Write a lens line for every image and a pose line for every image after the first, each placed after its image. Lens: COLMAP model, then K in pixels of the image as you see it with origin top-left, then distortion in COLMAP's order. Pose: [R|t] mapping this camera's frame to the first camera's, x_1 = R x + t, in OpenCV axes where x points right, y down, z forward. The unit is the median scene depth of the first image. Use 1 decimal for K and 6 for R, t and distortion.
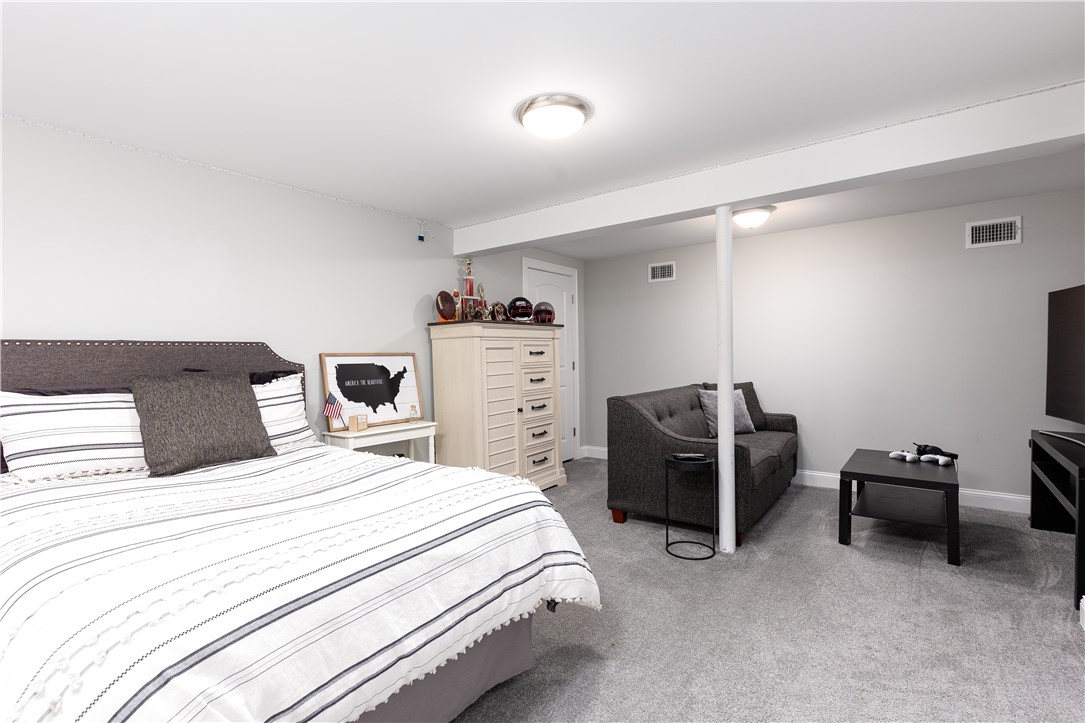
lens RADIAL K [[503.7, 0, 542.5], [0, 503.7, 361.5], [0, 0, 1]] dist [-0.000067, -0.000050]
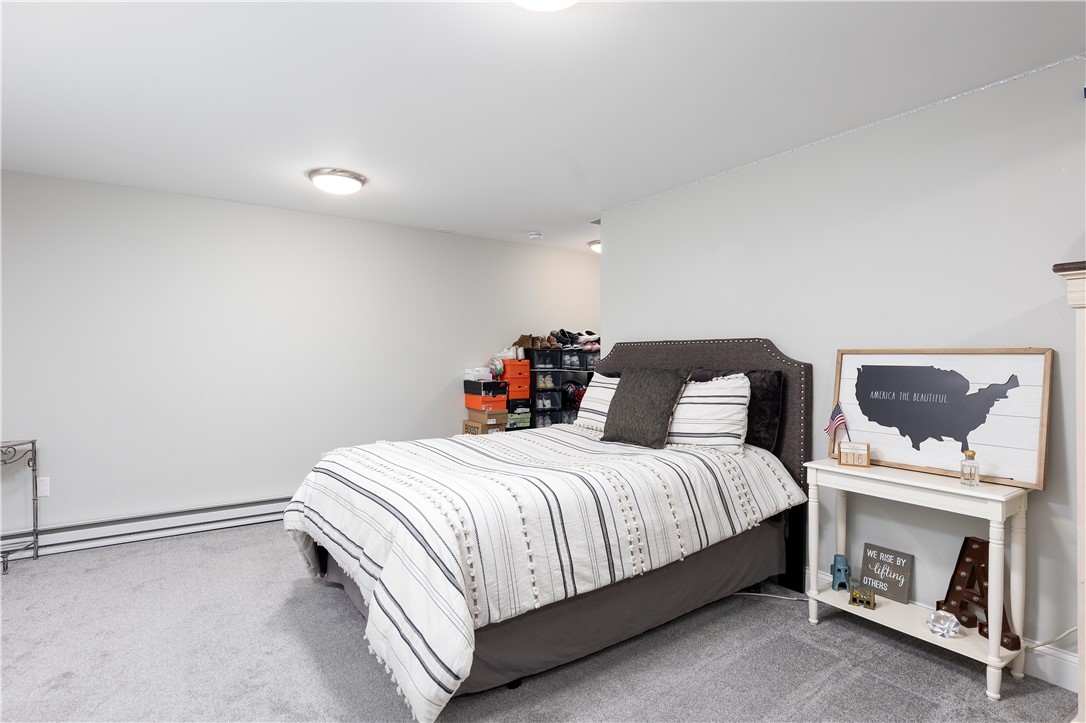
lens RADIAL K [[547.0, 0, 543.0], [0, 547.0, 361.5], [0, 0, 1]] dist [0.000253, 0.000070]
pose [[-0.319320, 0.024641, -0.947327, 0.429064], [-0.006618, 0.999580, 0.028231, -0.017674], [0.947624, 0.015284, -0.319023, 0.799584]]
